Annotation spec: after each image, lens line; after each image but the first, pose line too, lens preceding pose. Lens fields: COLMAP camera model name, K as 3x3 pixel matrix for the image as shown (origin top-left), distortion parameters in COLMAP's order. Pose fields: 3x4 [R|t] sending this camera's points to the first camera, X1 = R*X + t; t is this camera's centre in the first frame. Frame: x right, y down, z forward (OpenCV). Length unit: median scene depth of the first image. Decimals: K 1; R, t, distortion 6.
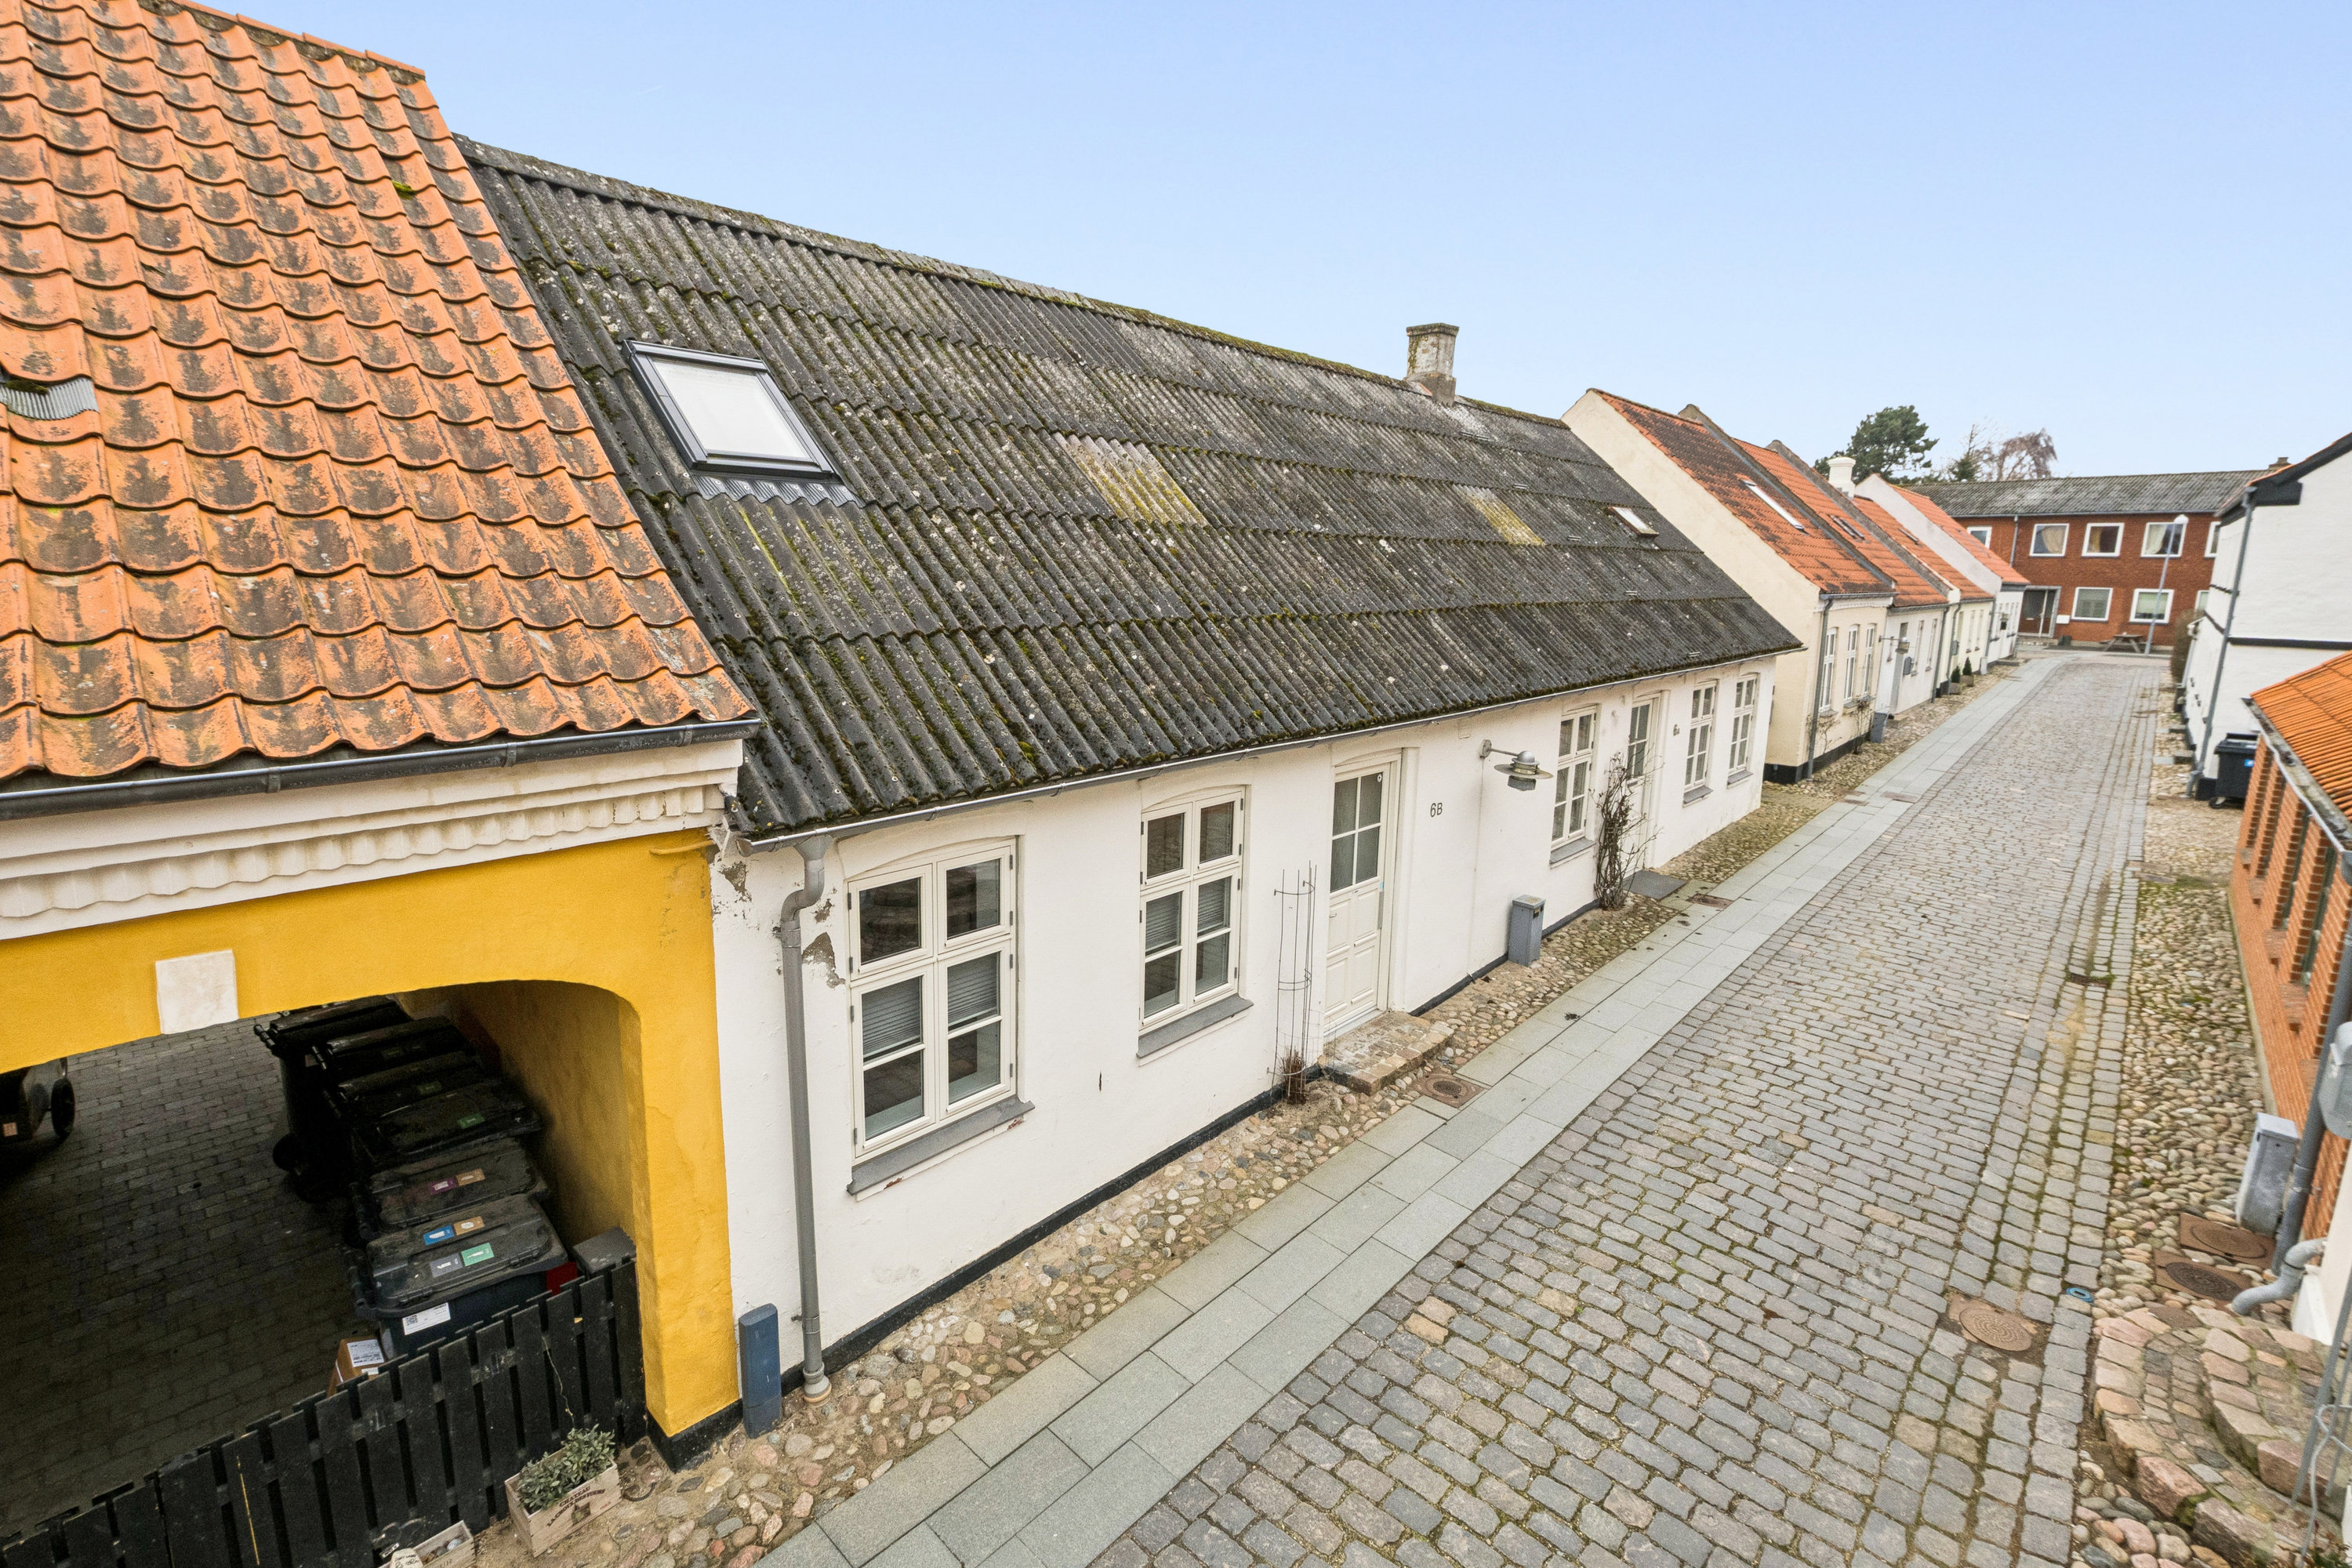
lens RADIAL K [[989.6, 0, 1173.4], [0, 989.6, 722.6], [0, 0, 1]] dist [-0.007341, -0.000389]
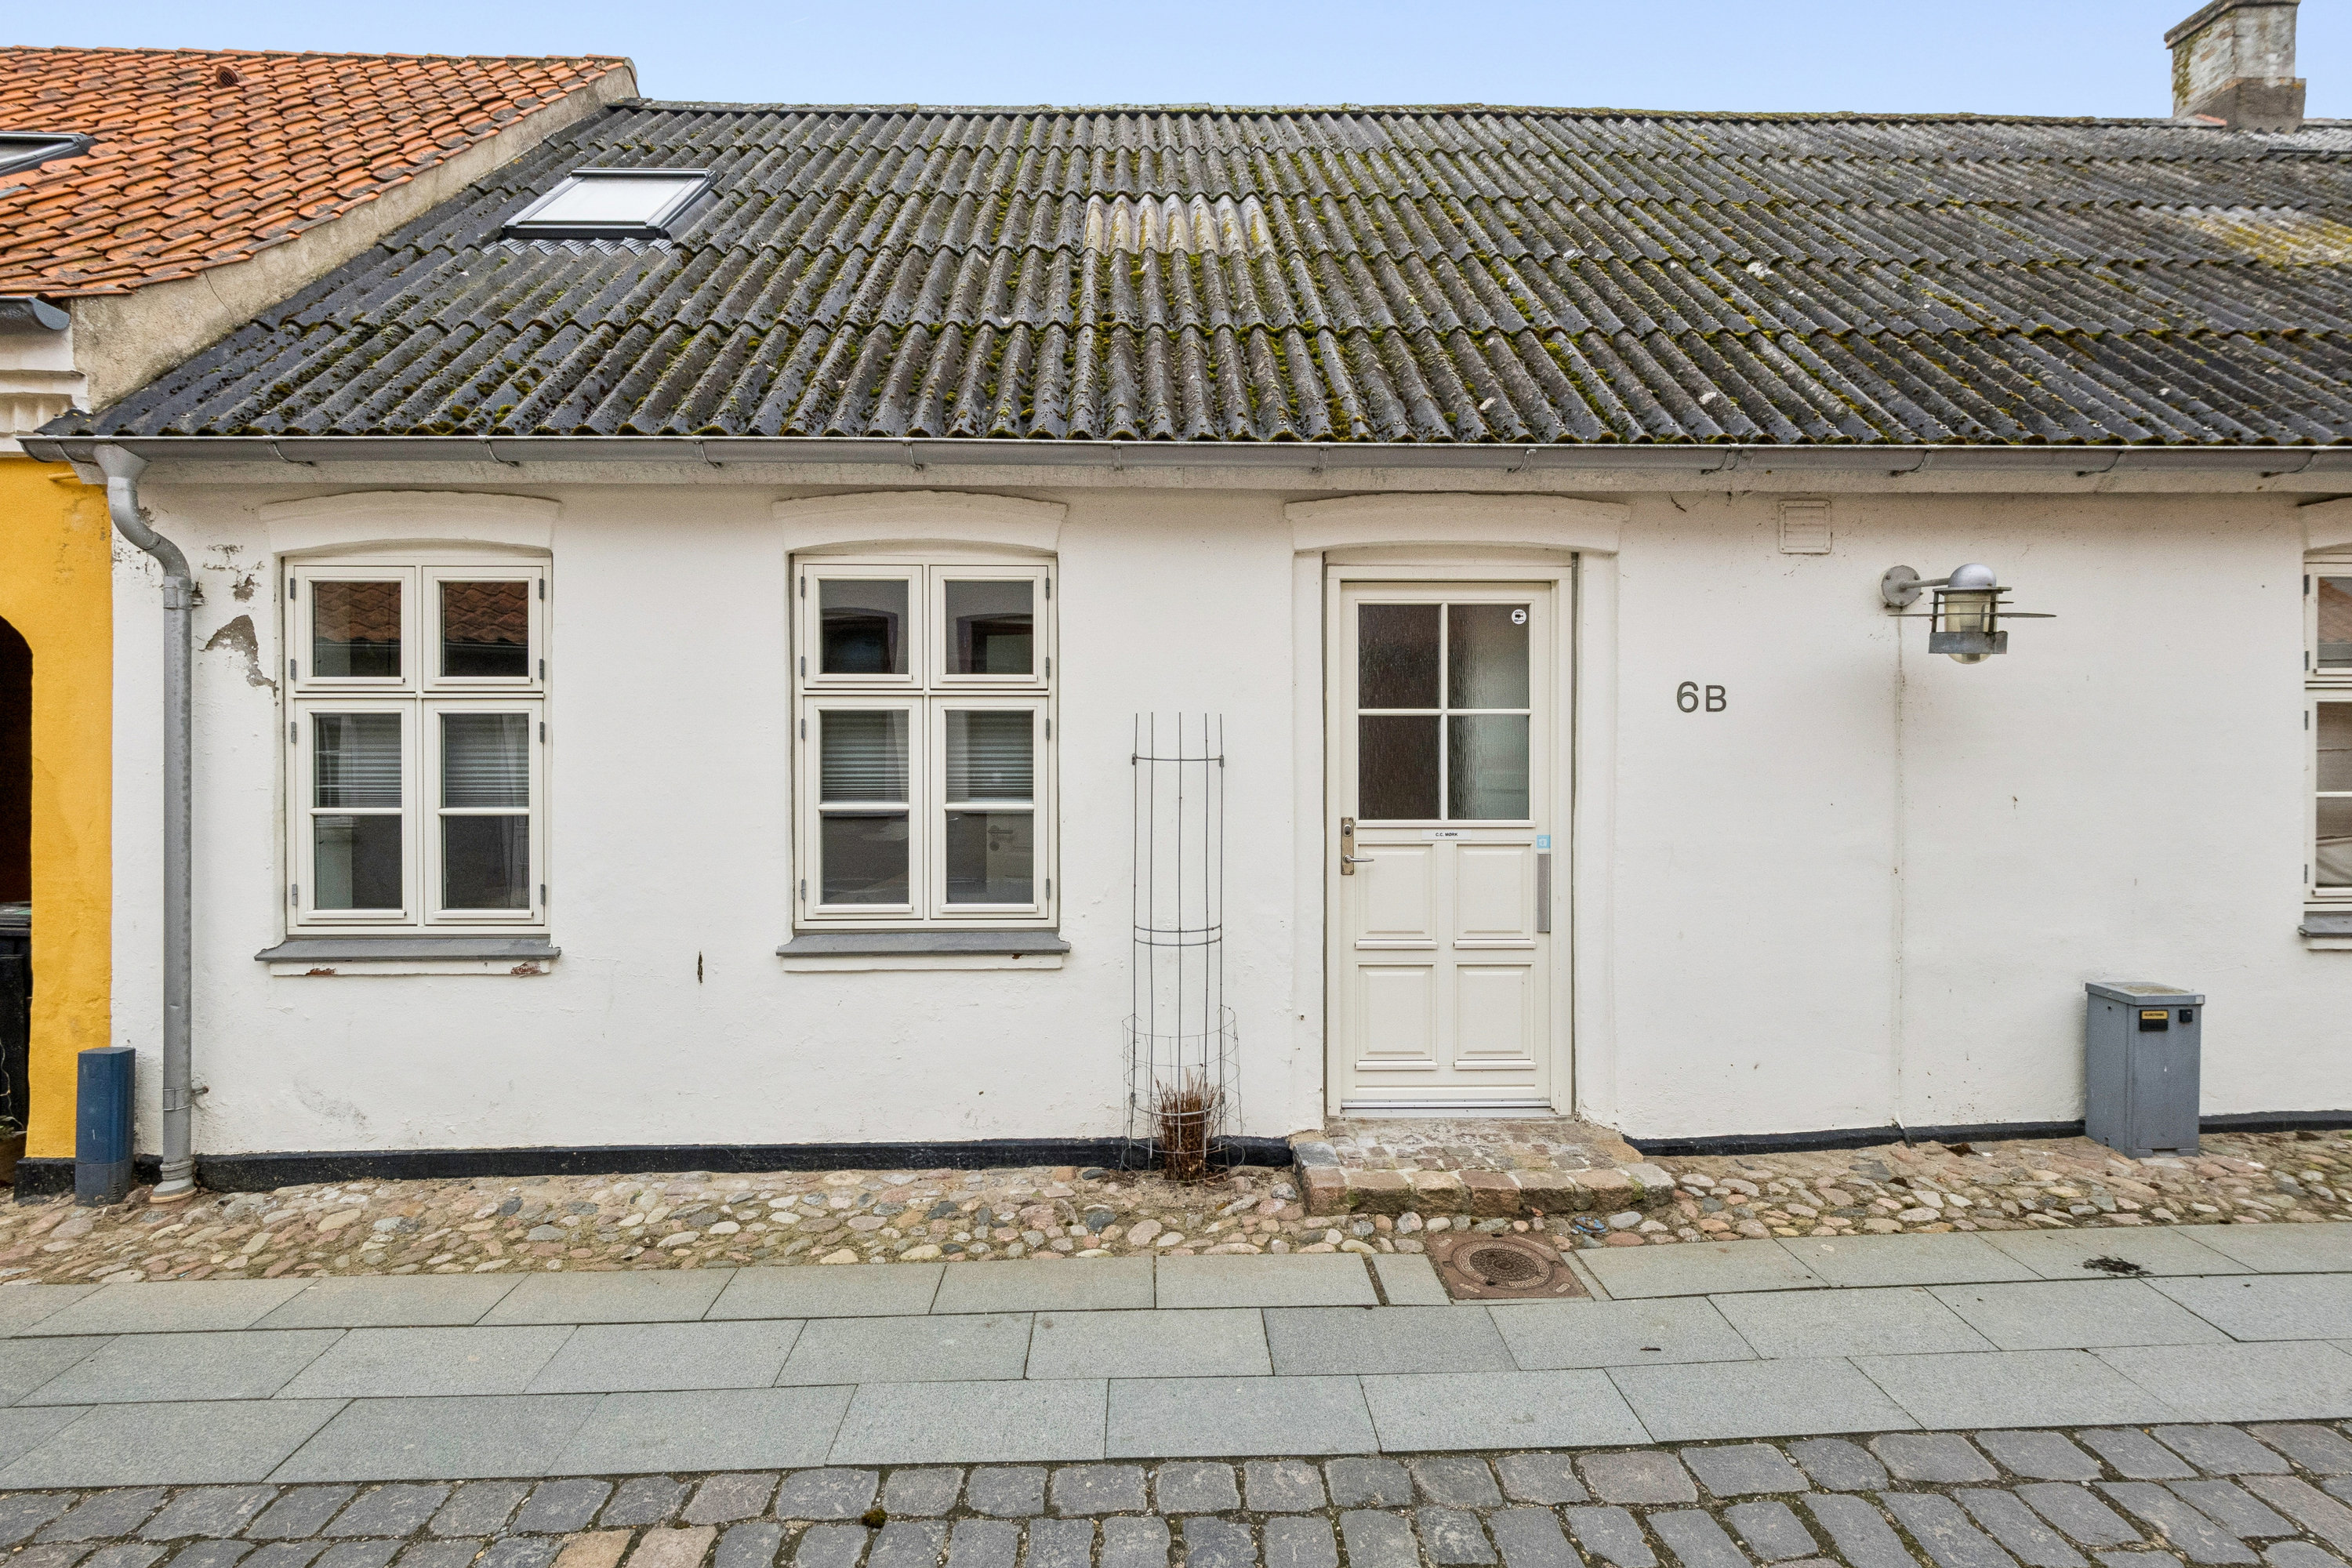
lens RADIAL K [[1060.8, 0, 1177.5], [0, 1060.8, 723.9], [0, 0, 1]] dist [-0.021693, 0.008520]
pose [[0.720475, -0.025784, -0.693002, 0.582289], [-0.080950, 0.989350, -0.120969, 0.242354], [0.688740, 0.143253, 0.710714, 0.645120]]
